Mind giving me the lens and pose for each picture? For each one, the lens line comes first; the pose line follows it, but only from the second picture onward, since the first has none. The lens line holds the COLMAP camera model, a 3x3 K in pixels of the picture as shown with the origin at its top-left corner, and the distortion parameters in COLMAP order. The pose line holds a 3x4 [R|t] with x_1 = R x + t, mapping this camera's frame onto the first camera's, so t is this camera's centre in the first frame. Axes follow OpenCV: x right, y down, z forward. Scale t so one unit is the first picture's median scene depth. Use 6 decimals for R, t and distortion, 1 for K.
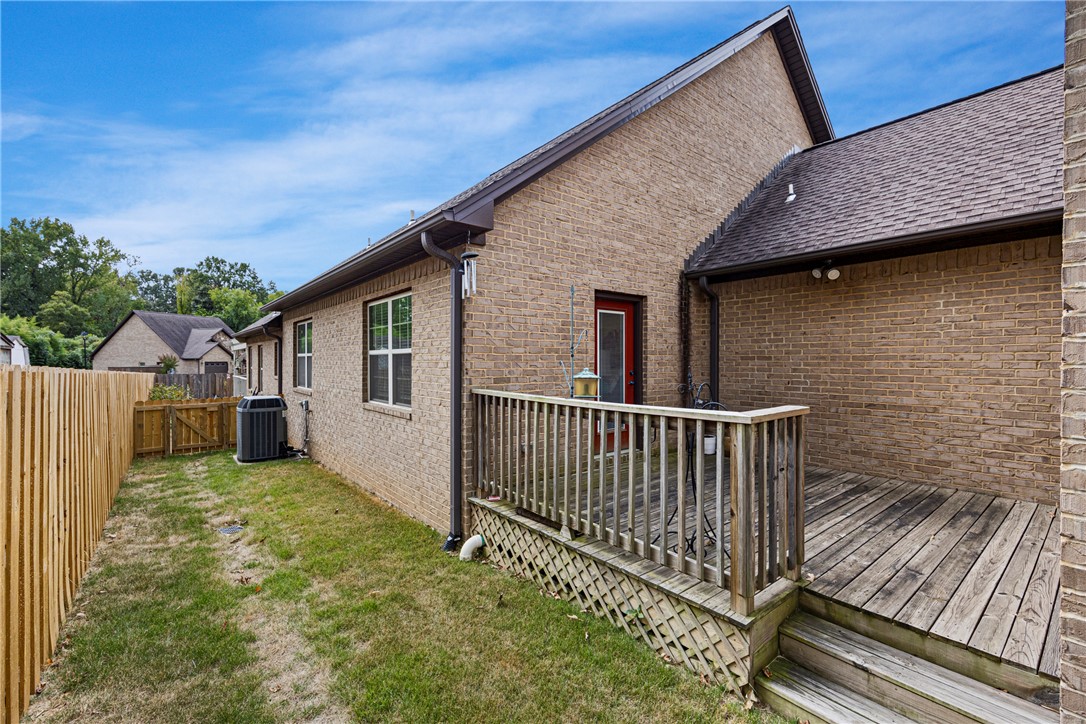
lens RADIAL K [[450.2, 0, 545.2], [0, 450.2, 366.3], [0, 0, 1]] dist [-0.001487, -0.000233]
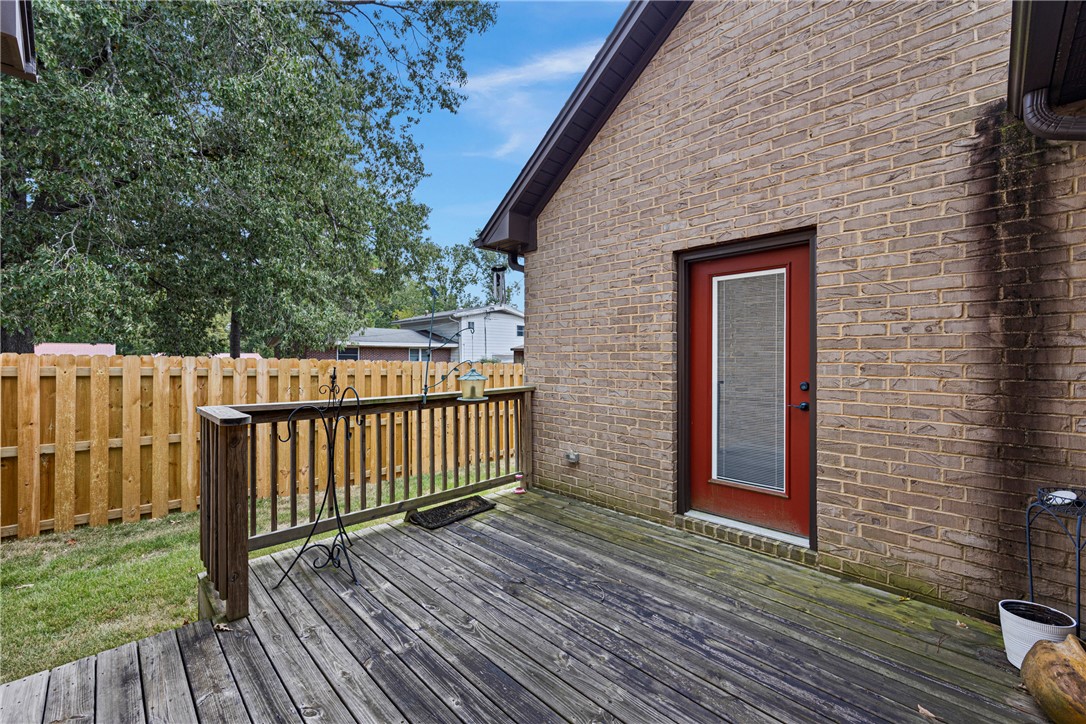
lens RADIAL K [[450.2, 0, 546.5], [0, 450.2, 352.9], [0, 0, 1]] dist [-0.001487, -0.000233]
pose [[0.105660, -0.006883, -0.994378, 0.790878], [-0.011271, 0.999904, -0.008119, -0.018087], [0.994338, 0.012065, 0.105573, 0.803683]]
